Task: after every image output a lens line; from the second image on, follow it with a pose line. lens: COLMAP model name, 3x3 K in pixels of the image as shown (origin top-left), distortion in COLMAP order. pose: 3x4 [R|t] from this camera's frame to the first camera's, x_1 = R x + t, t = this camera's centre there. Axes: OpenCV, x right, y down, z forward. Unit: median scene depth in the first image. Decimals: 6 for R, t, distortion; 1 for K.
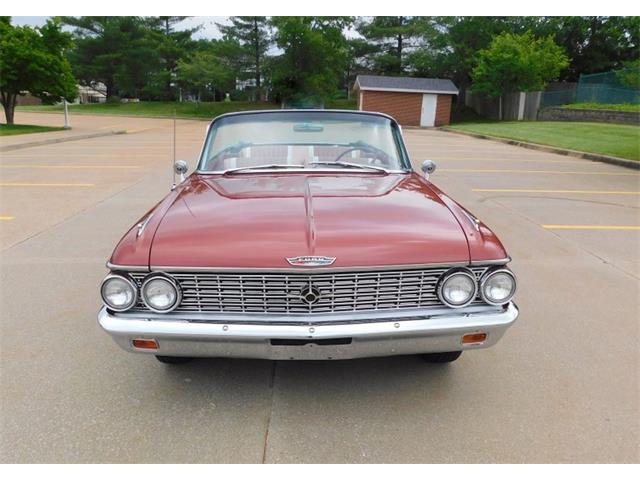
lens RADIAL K [[517.6, 0, 302.9], [0, 517.6, 240.4], [0, 0, 1]] dist [-0.072015, 0.060709]
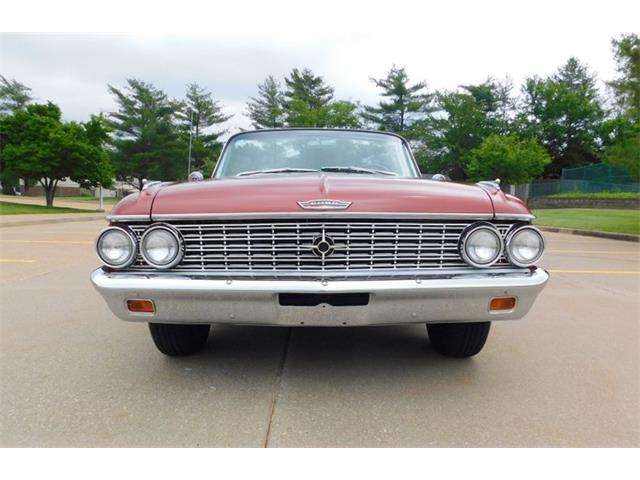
lens RADIAL K [[474.4, 0, 317.2], [0, 474.4, 240.0], [0, 0, 1]] dist [-0.078595, 0.068763]
pose [[0.999955, 0.008445, 0.004322, -0.000273], [-0.007471, 0.981793, -0.189808, 0.242102], [-0.005846, 0.189767, 0.981812, 0.162257]]
